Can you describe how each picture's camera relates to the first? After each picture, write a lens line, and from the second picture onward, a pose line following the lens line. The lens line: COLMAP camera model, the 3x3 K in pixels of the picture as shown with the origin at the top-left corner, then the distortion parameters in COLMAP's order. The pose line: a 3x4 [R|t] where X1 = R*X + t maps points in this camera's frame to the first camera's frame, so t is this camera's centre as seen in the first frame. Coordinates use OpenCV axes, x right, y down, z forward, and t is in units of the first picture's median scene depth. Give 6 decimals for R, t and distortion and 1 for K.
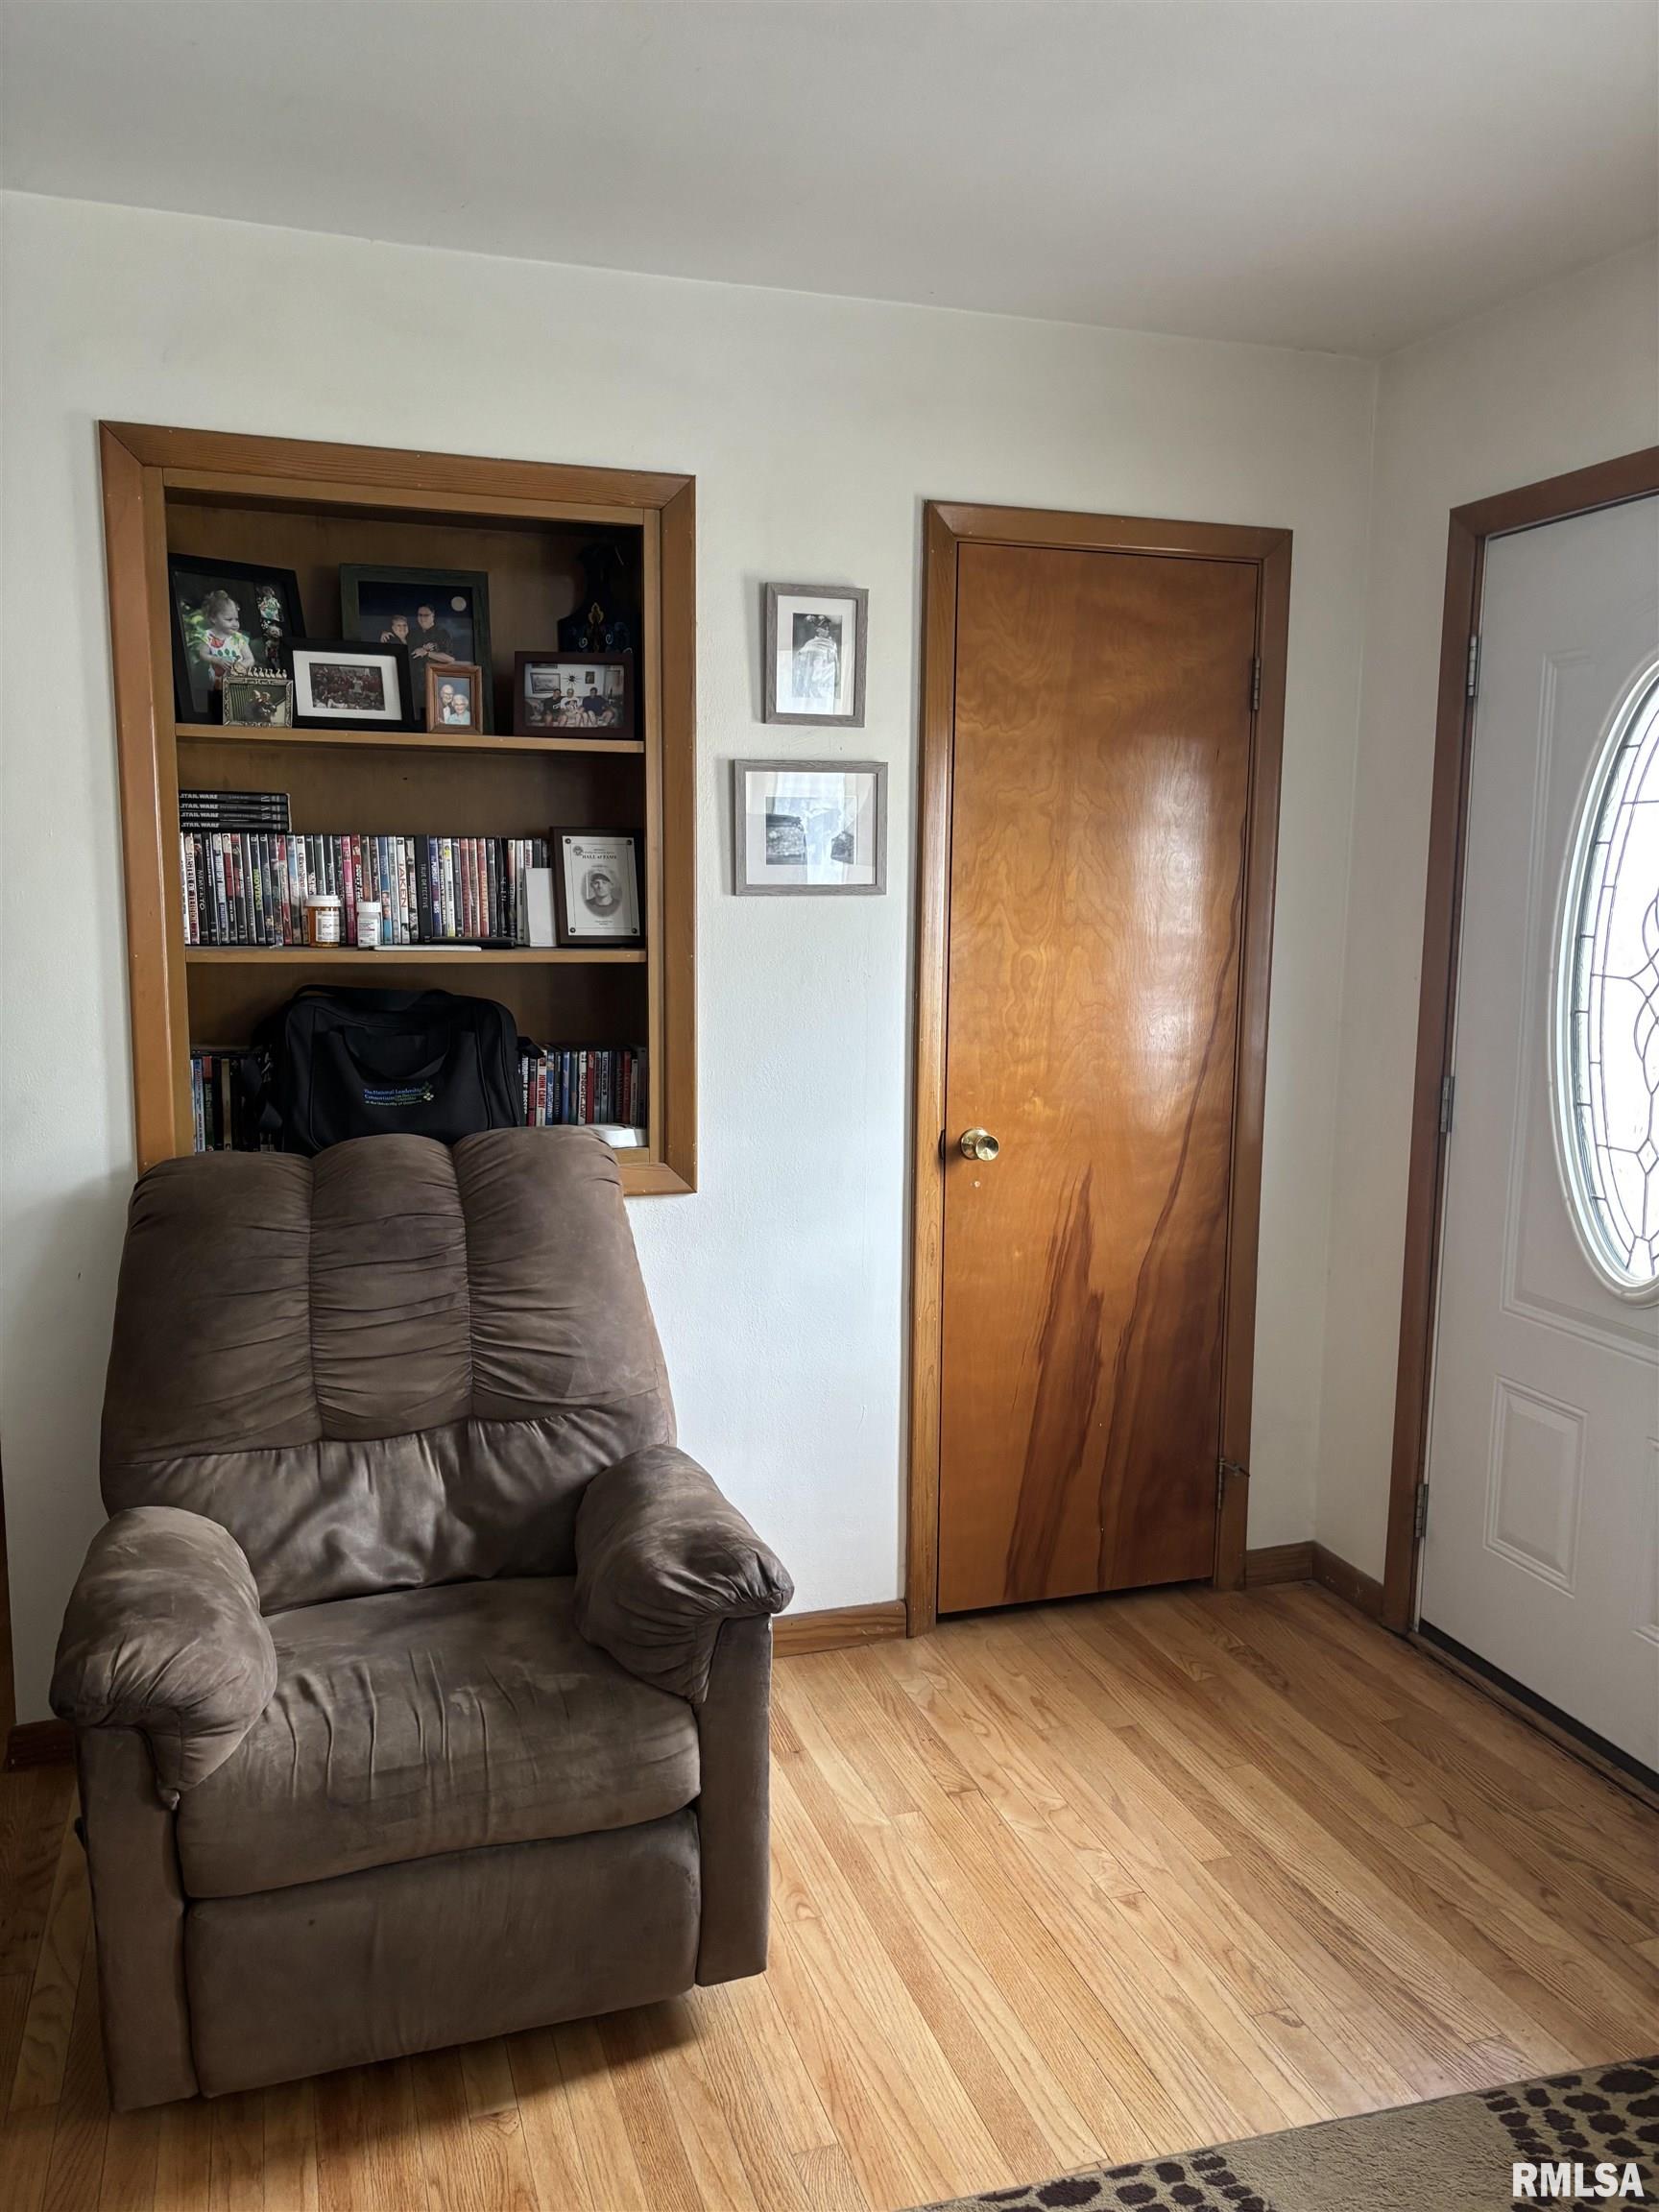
lens RADIAL K [[1655.1, 0, 839.7], [0, 1655.1, 1115.0], [0, 0, 1]] dist [0.065745, -0.071351]
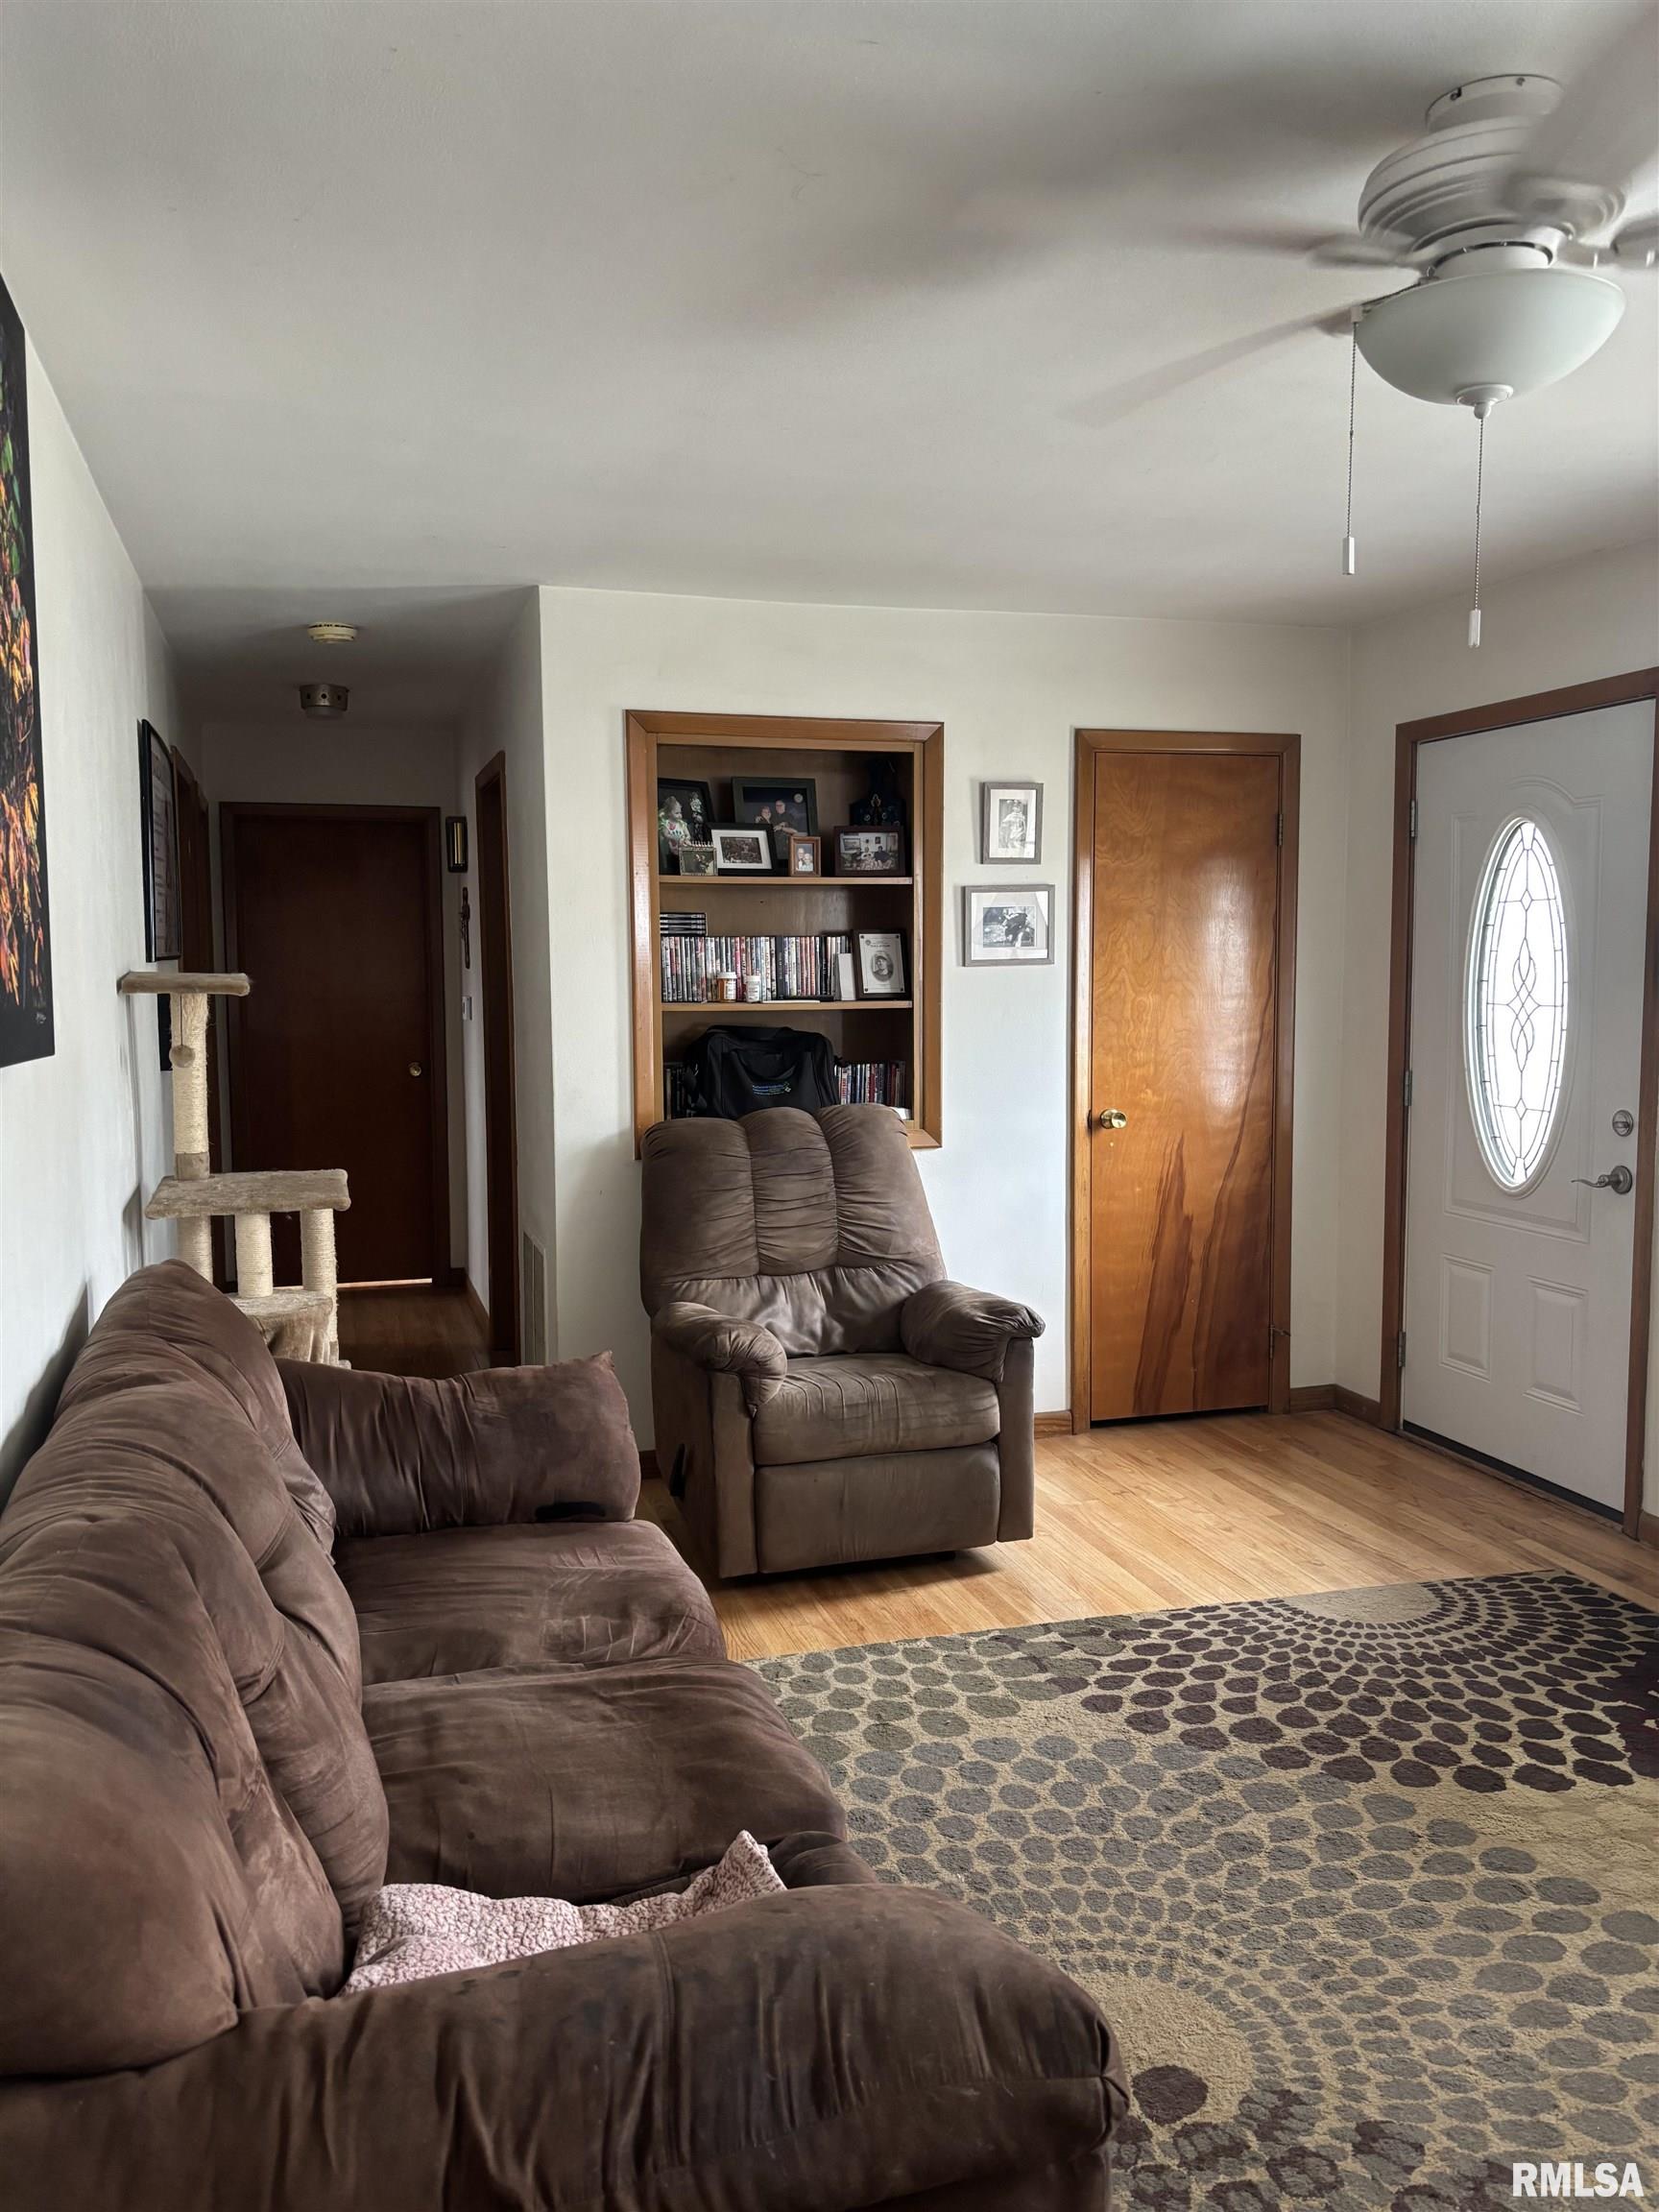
lens RADIAL K [[1650.9, 0, 812.8], [0, 1650.9, 1111.2], [0, 0, 1]] dist [0.068654, -0.082950]
pose [[0.999178, -0.015730, -0.037358, -0.157510], [0.013763, 0.998534, -0.052344, 0.097421], [0.038126, 0.051787, 0.997930, -0.654477]]
